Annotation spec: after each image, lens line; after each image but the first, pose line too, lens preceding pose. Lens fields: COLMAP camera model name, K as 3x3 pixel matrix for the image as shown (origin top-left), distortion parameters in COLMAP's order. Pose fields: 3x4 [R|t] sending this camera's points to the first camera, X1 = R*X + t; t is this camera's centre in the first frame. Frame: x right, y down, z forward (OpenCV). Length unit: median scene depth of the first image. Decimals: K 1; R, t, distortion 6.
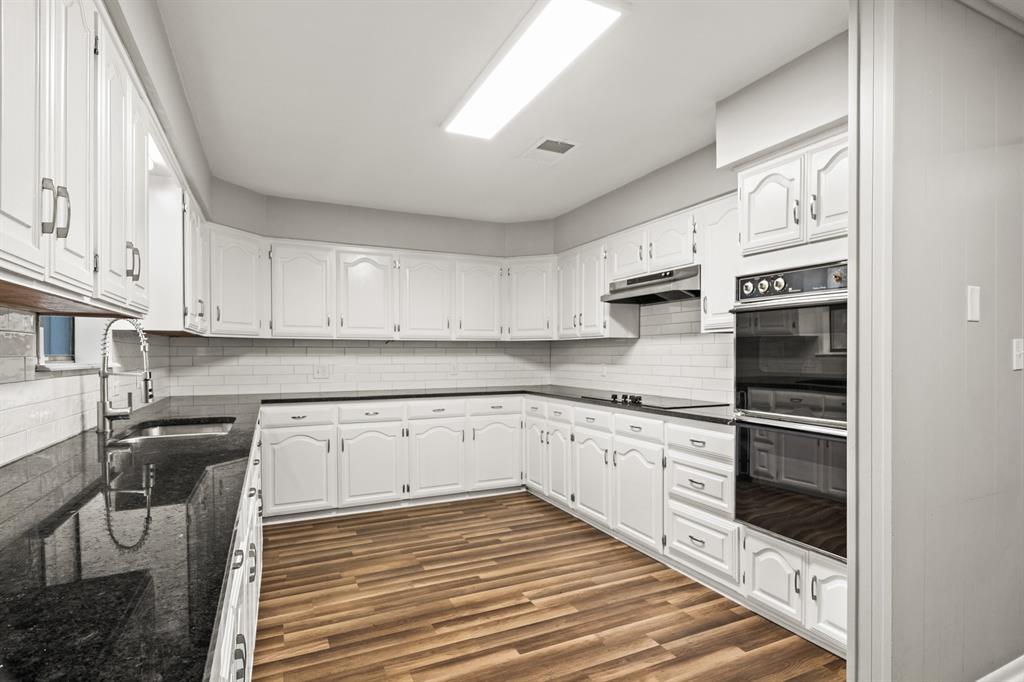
lens RADIAL K [[512.6, 0, 526.6], [0, 512.6, 356.5], [0, 0, 1]] dist [-0.004881, -0.000611]
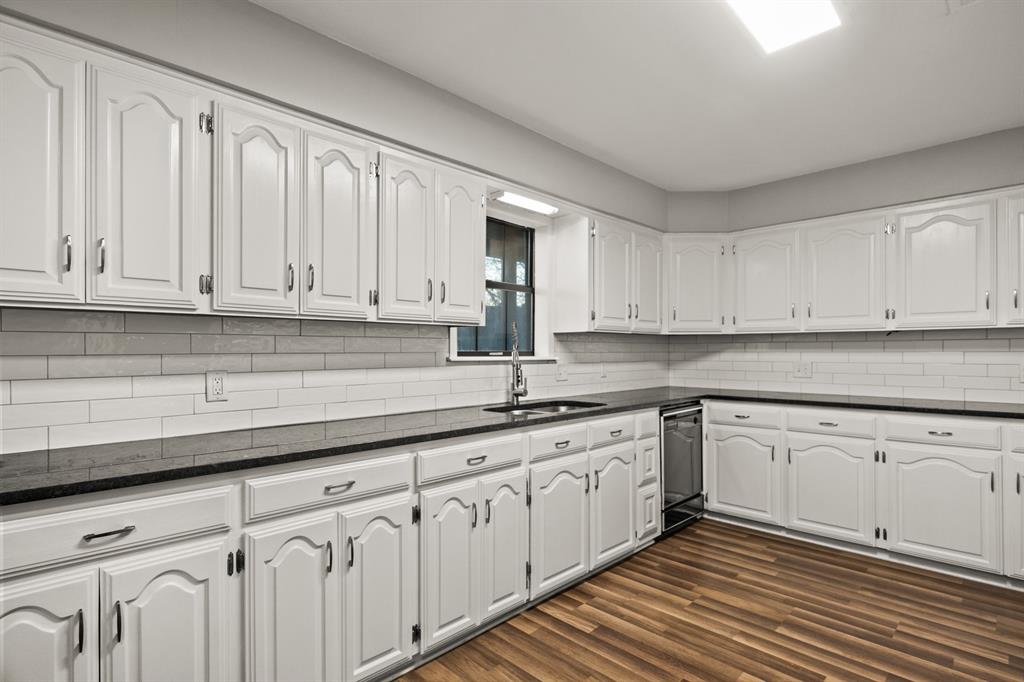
lens RADIAL K [[512.6, 0, 514.2], [0, 512.6, 345.7], [0, 0, 1]] dist [-0.004881, -0.000611]
pose [[0.320213, -0.010373, -0.947289, 0.339496], [-0.001348, 0.999934, -0.011405, -0.001184], [0.947345, 0.004929, 0.320178, 0.317634]]
